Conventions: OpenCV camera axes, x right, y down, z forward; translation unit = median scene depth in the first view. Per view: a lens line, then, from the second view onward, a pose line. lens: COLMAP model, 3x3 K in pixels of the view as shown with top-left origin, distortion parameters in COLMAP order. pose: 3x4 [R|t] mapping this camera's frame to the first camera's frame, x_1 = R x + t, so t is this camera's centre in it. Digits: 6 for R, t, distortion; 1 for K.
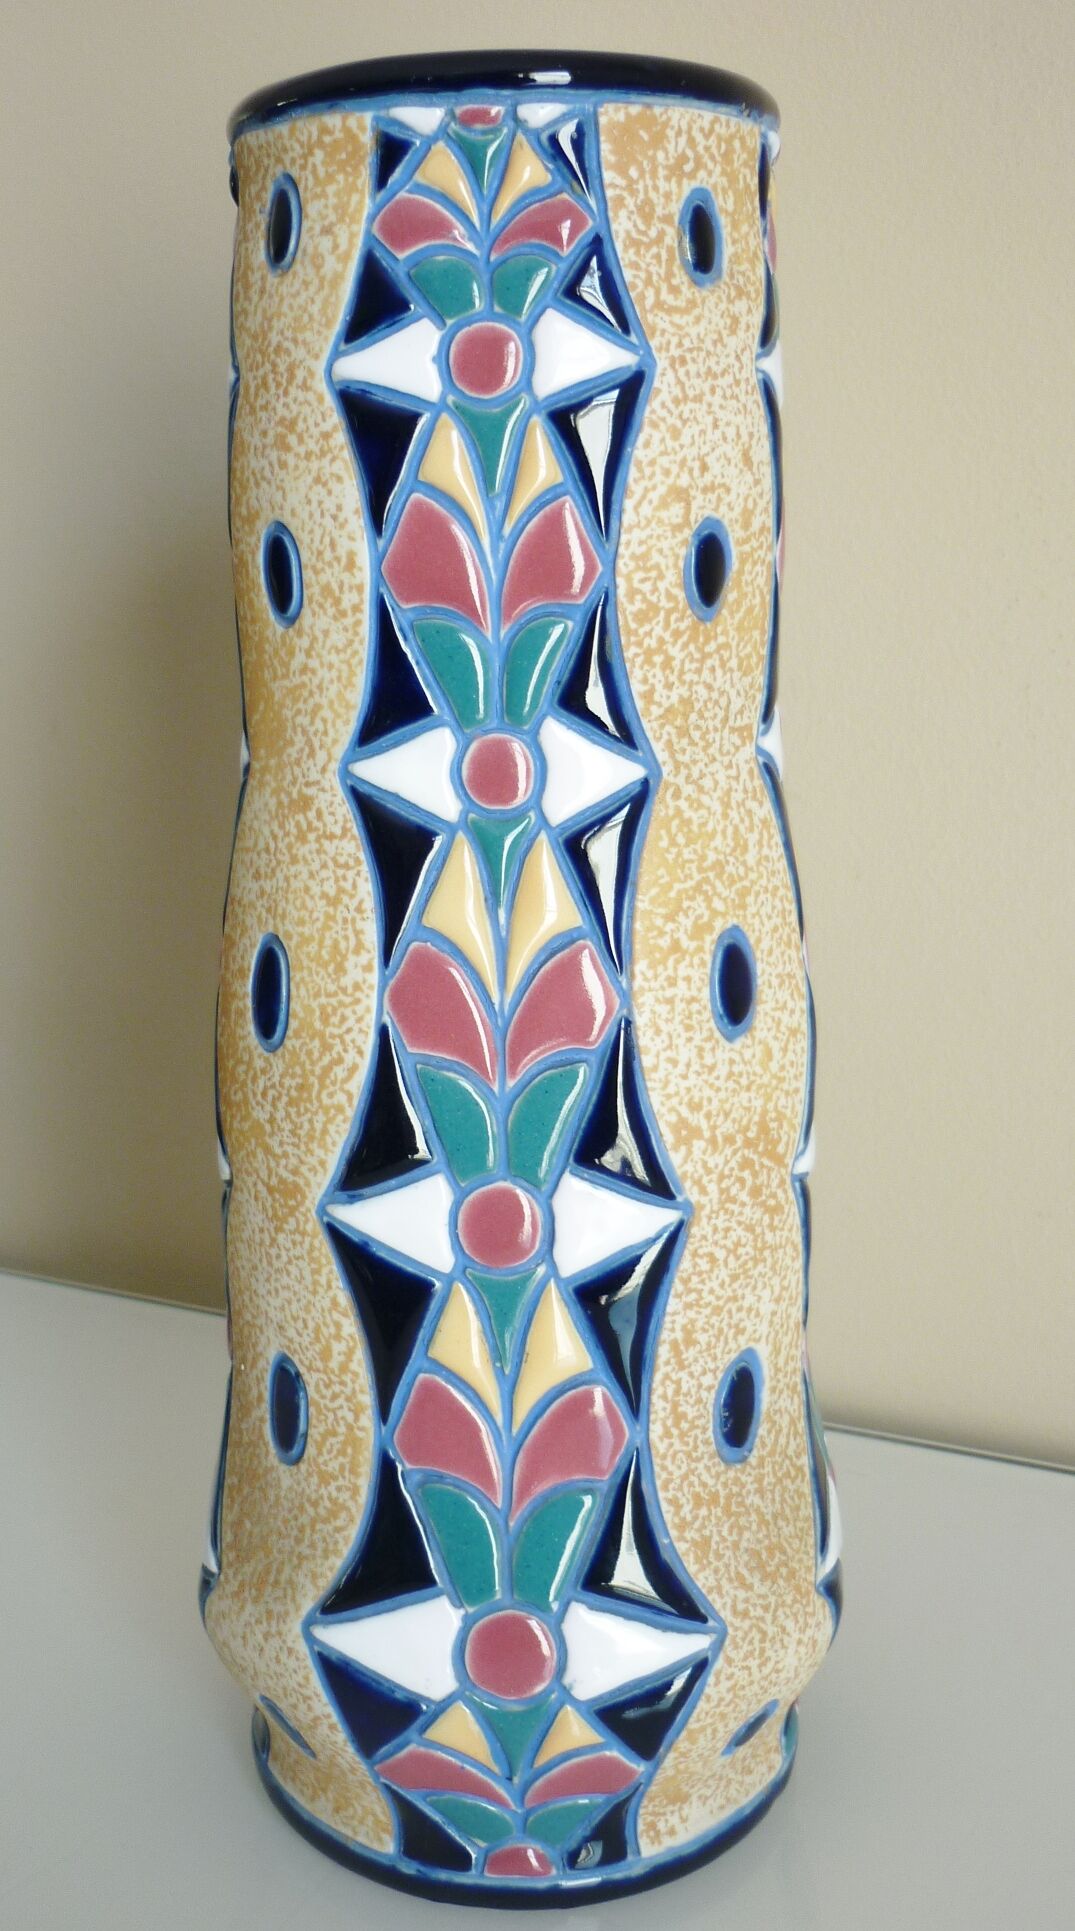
lens RADIAL K [[2057.2, 0, 537.5], [0, 2057.2, 965.5], [0, 0, 1]] dist [-0.118454, 0.341321]
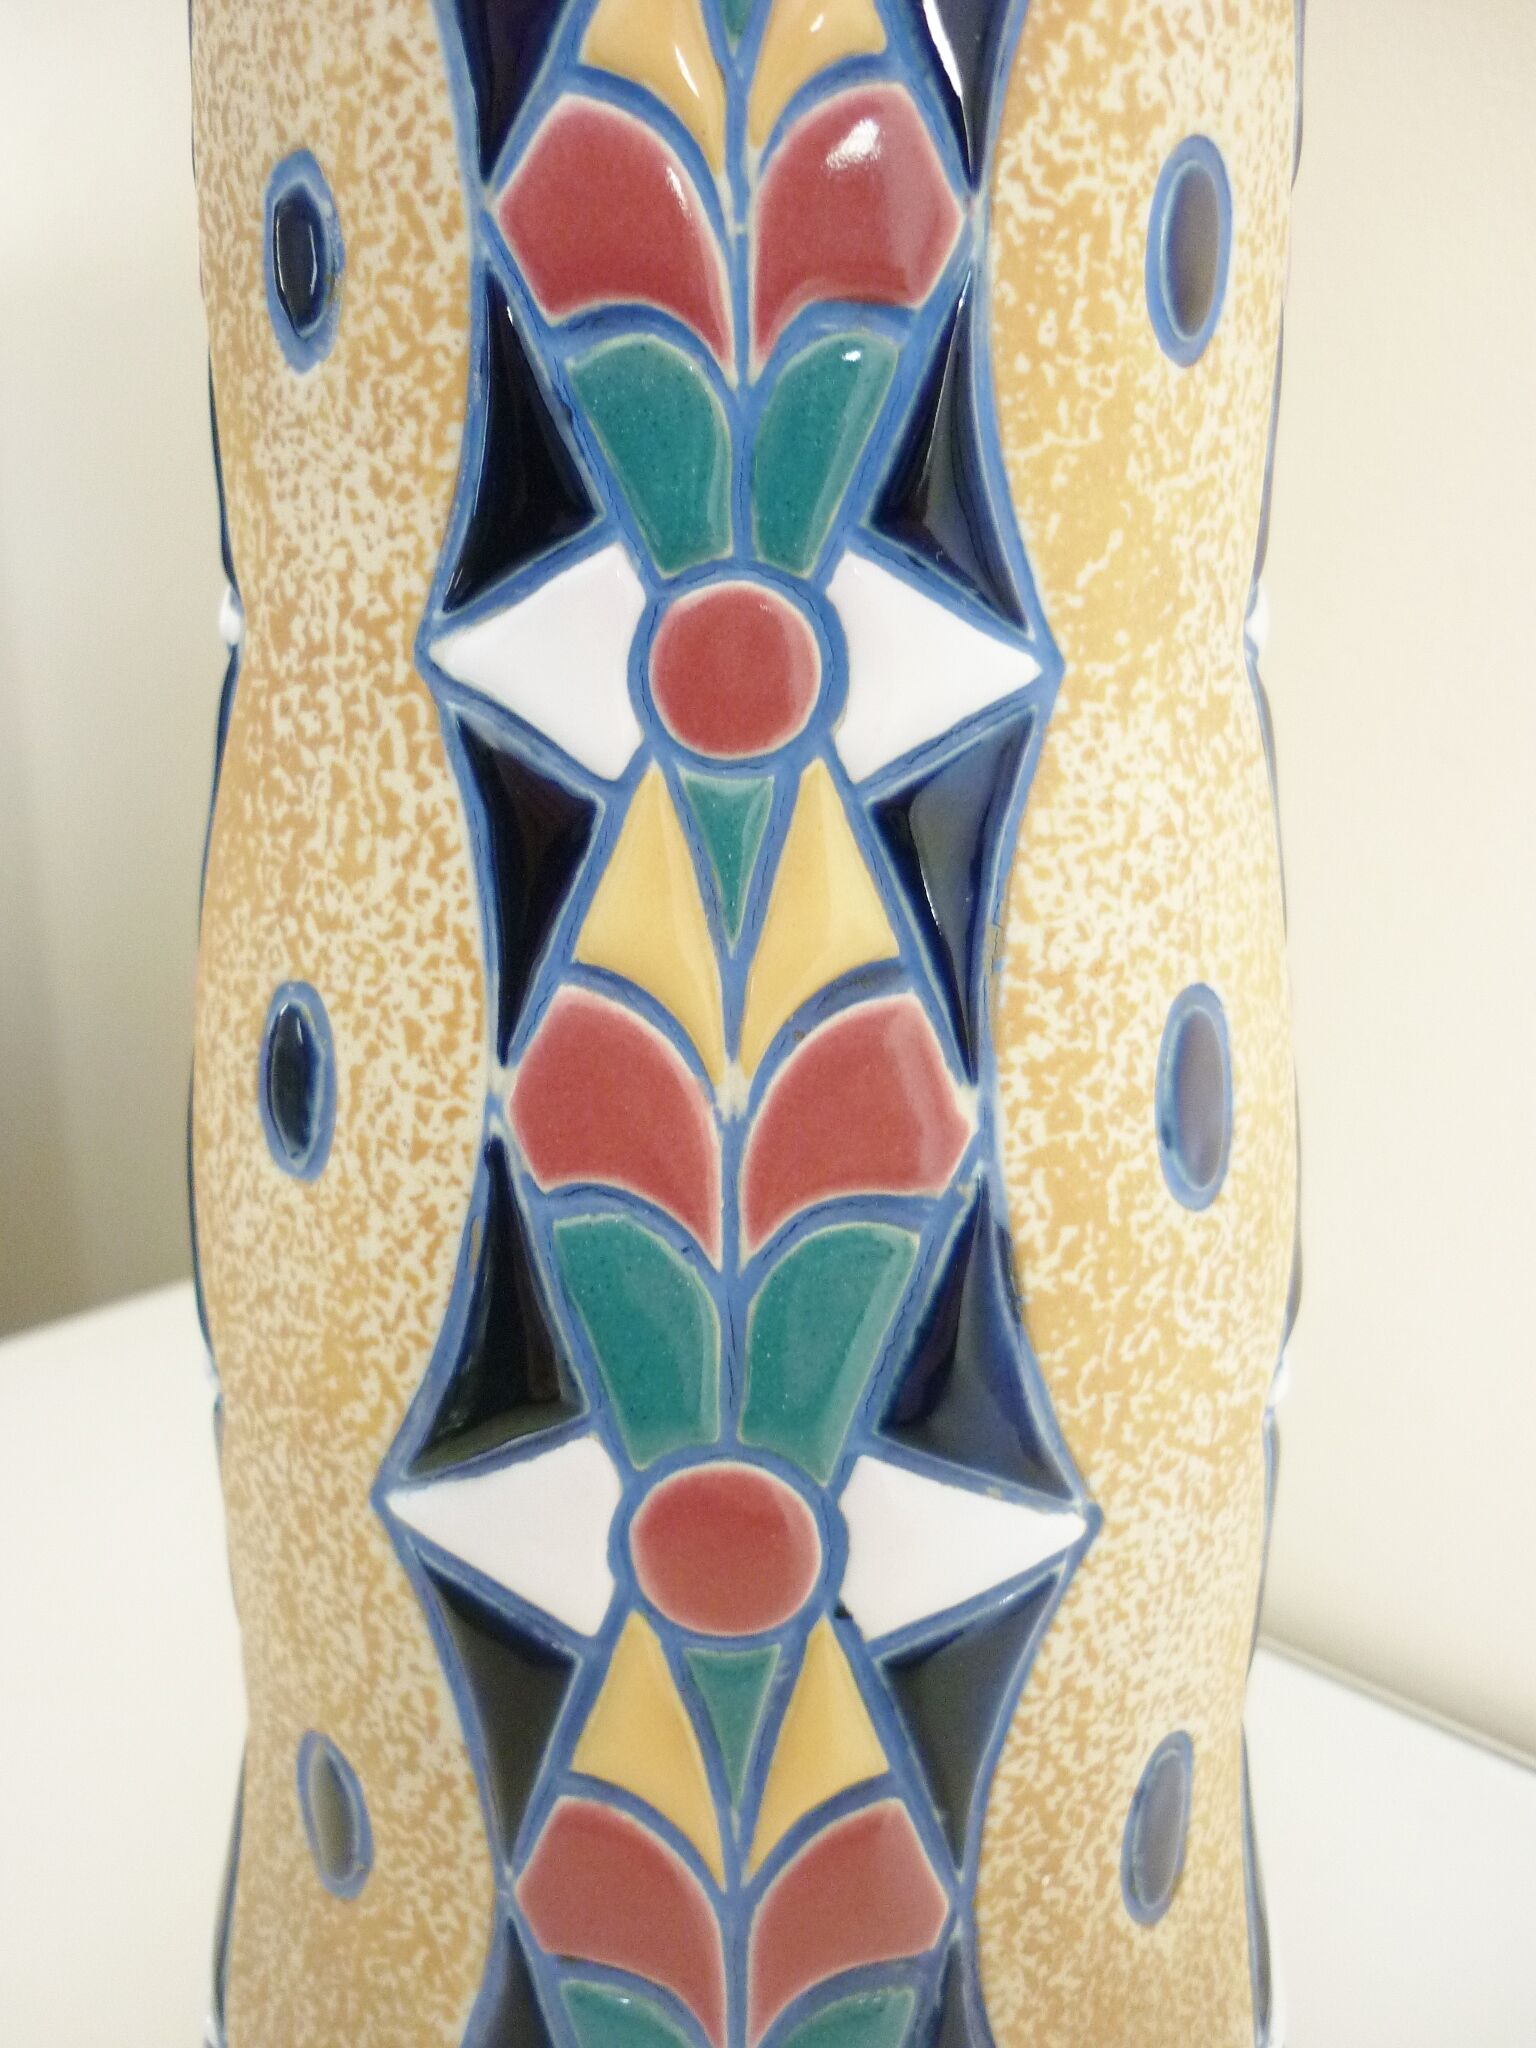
lens RADIAL K [[1997.9, 0, 768.0], [0, 1997.9, 1024.0], [0, 0, 1]] dist [-0.103345, 0.128419]
pose [[-0.020348, -0.278999, 0.960076, -0.619666], [0.234108, 0.932248, 0.275874, -0.171842], [-0.971998, 0.230375, 0.046347, 1.112526]]
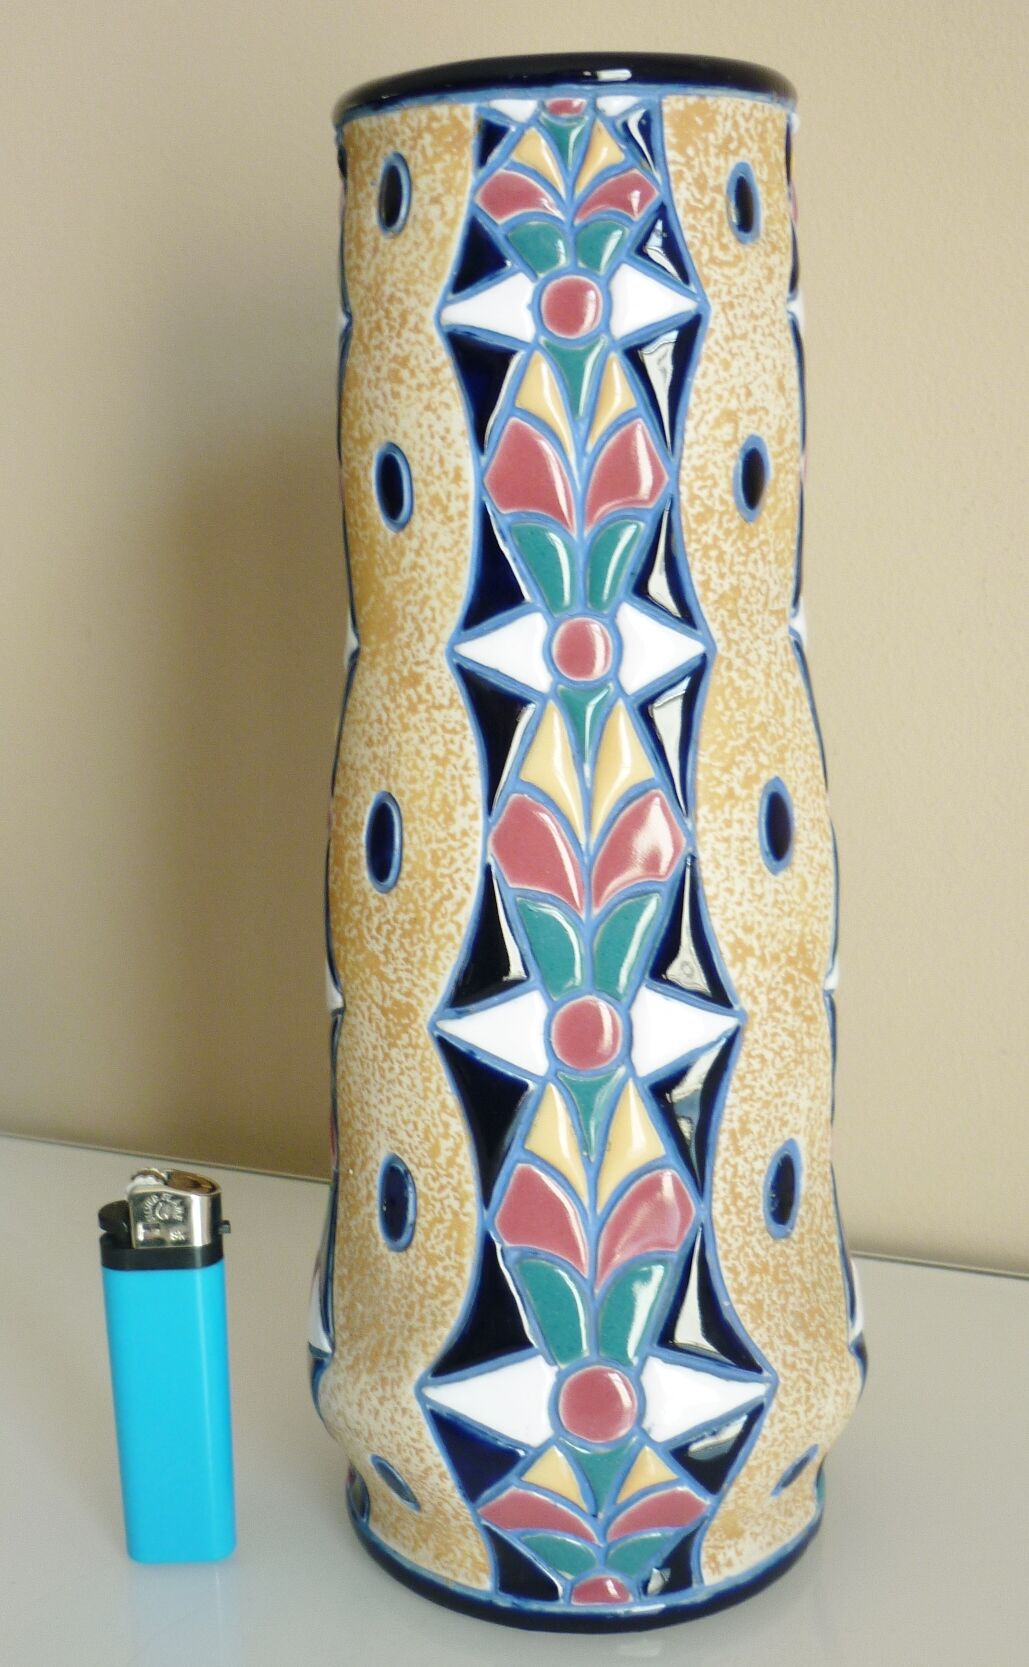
lens RADIAL K [[2021.8, 0, 514.5], [0, 2021.8, 833.5], [0, 0, 1]] dist [-0.130032, 0.488737]
pose [[0.999094, -0.019966, 0.037579, -0.102069], [0.020794, 0.999546, -0.021786, 0.036329], [-0.037127, 0.022548, 0.999056, -0.163149]]
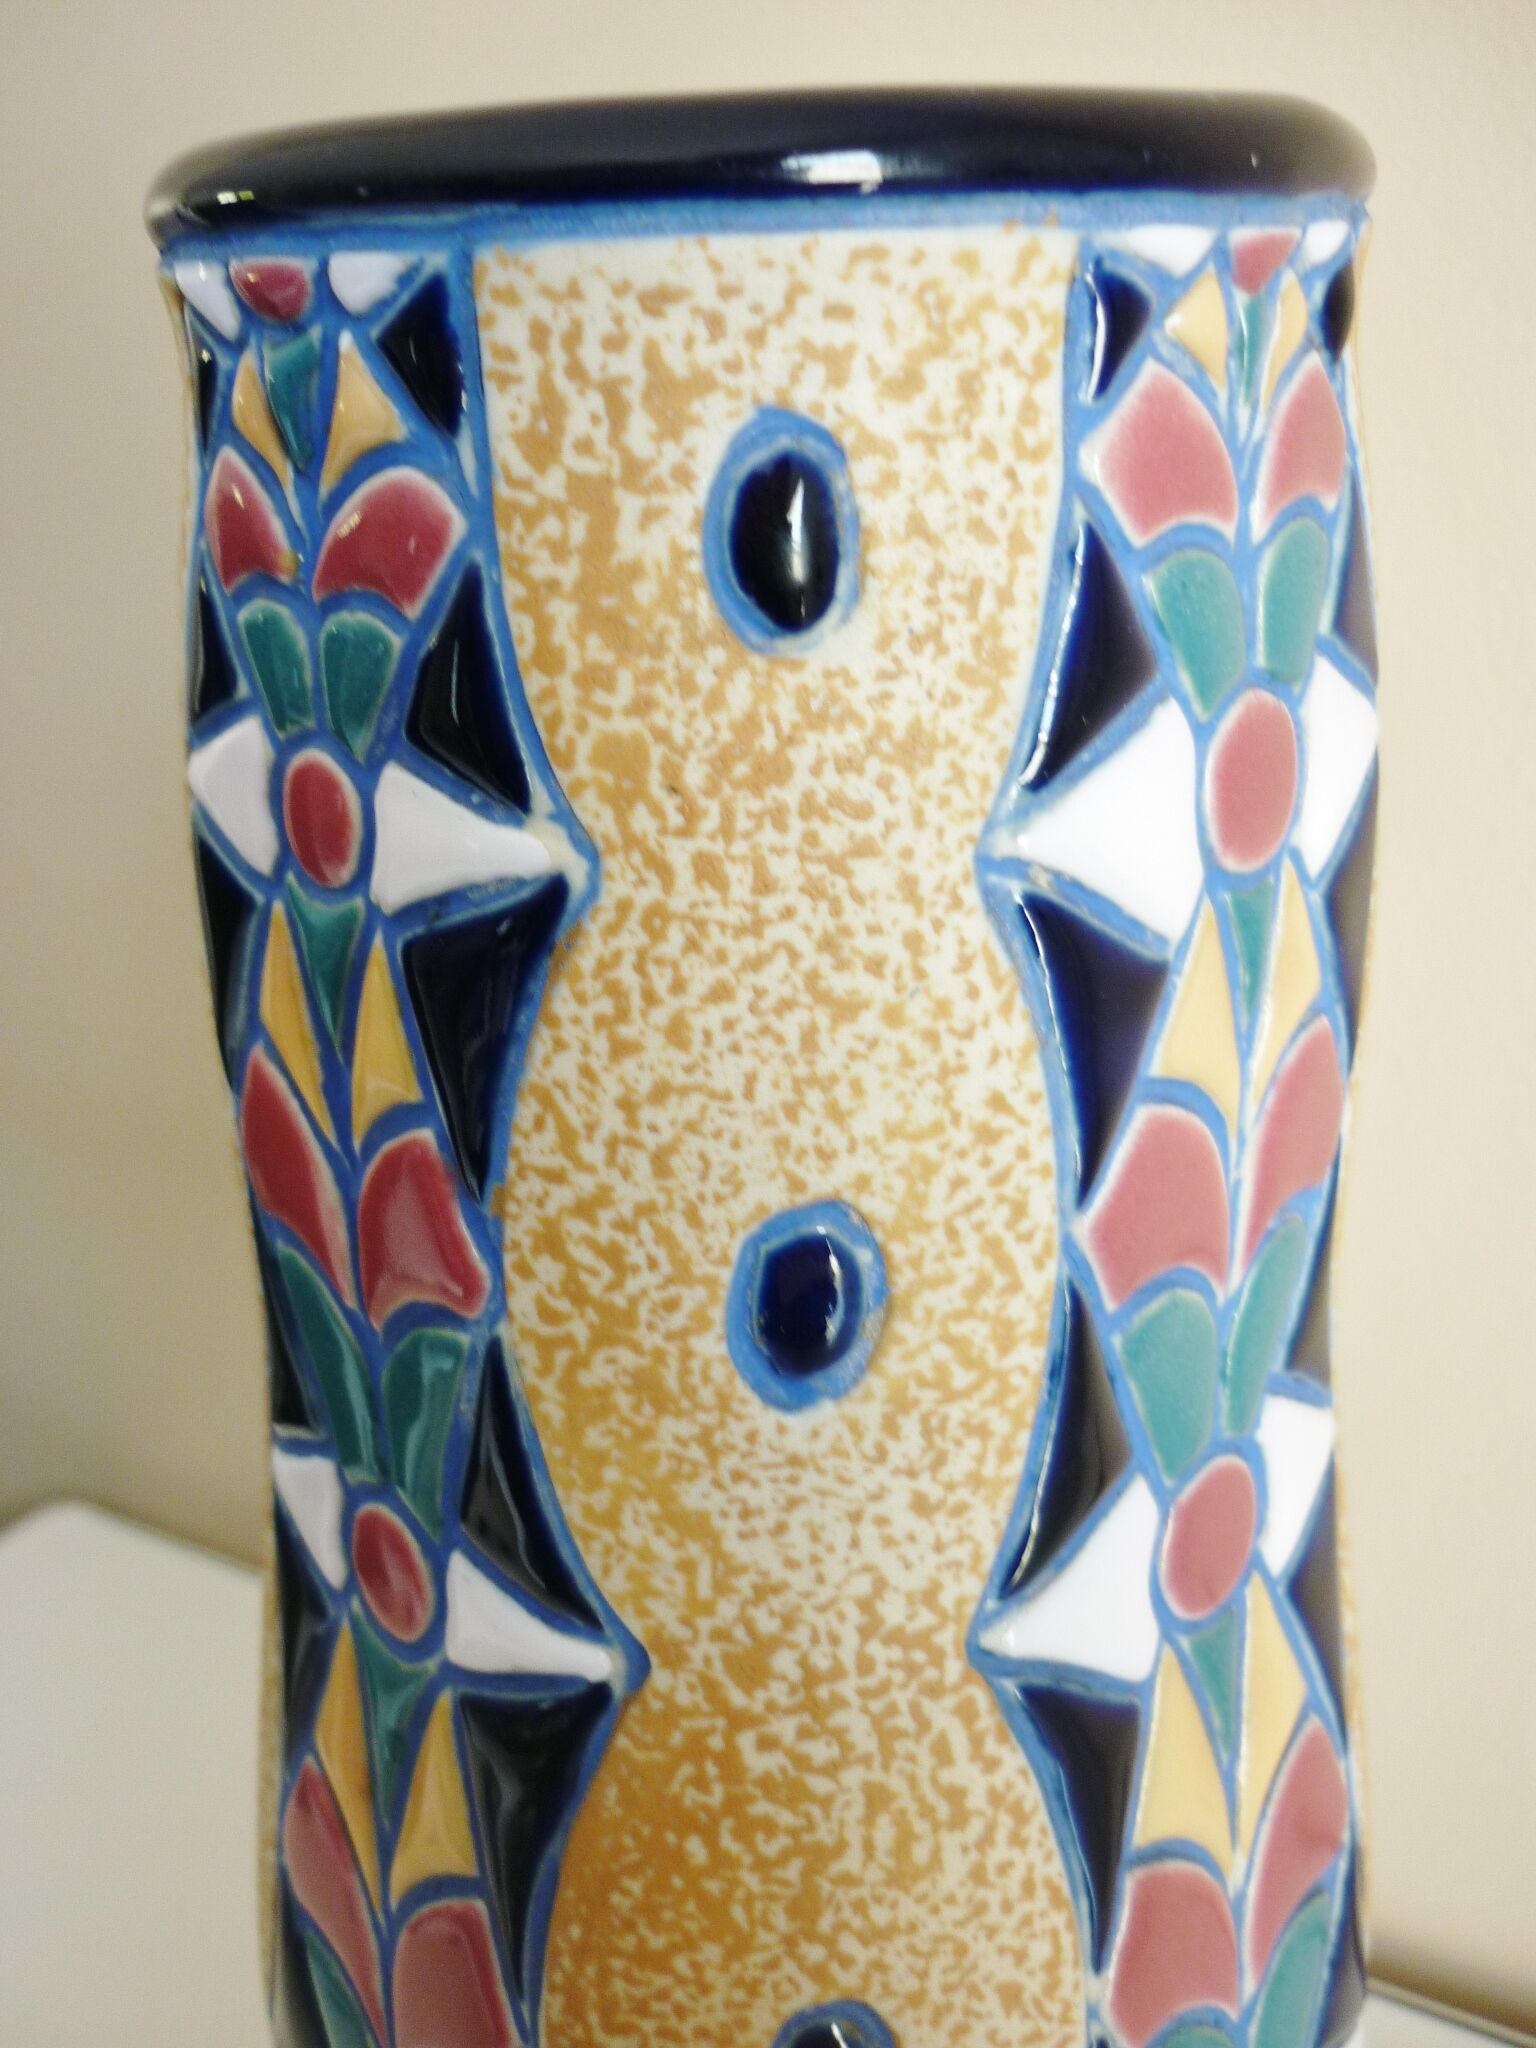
lens RADIAL K [[1965.8, 0, 768.0], [0, 1965.8, 1024.0], [0, 0, 1]] dist [-0.095218, 0.132322]
pose [[-0.731831, -0.196594, 0.652513, -0.361253], [0.201345, 0.852368, 0.482627, -0.484963], [-0.651063, 0.484582, -0.584206, 1.414634]]
